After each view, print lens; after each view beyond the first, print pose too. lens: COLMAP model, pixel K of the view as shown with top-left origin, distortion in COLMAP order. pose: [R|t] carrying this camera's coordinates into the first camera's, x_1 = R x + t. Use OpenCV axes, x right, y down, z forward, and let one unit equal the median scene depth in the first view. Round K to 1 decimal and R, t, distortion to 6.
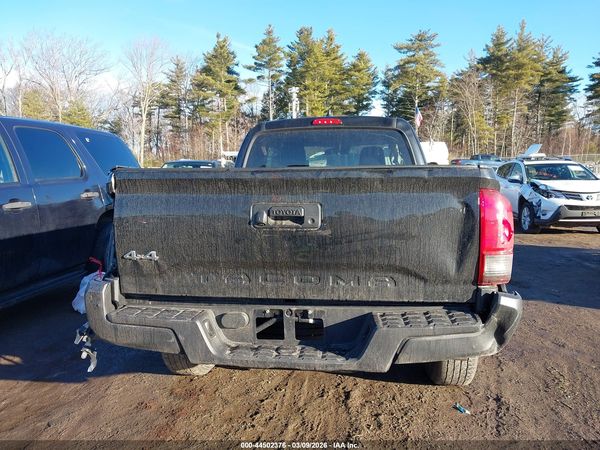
lens RADIAL K [[465.5, 0, 296.4], [0, 465.5, 225.3], [0, 0, 1]] dist [0.023422, -0.024508]
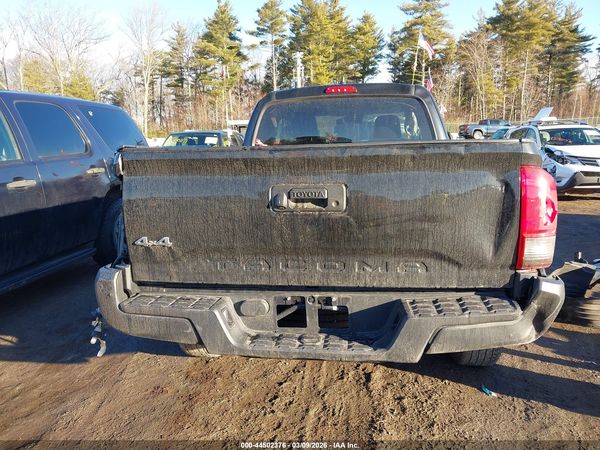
lens RADIAL K [[465.5, 0, 295.8], [0, 465.5, 223.8], [0, 0, 1]] dist [0.023422, -0.024508]
pose [[0.999792, -0.014487, -0.014328, -0.012865], [0.015373, 0.997845, 0.063787, -0.010658], [0.013373, -0.063994, 0.997861, 0.027894]]
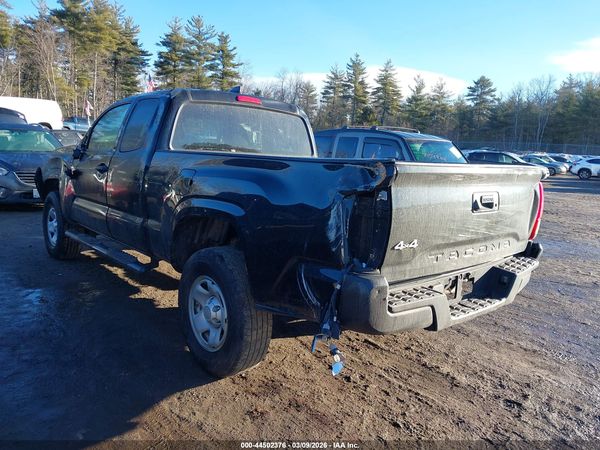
lens RADIAL K [[465.5, 0, 299.6], [0, 465.5, 225.9], [0, 0, 1]] dist [0.023422, -0.024508]
pose [[0.655915, -0.078317, 0.750761, -0.513761], [0.020056, 0.996060, 0.086384, -0.029530], [-0.754568, -0.041603, 0.654901, 0.199770]]
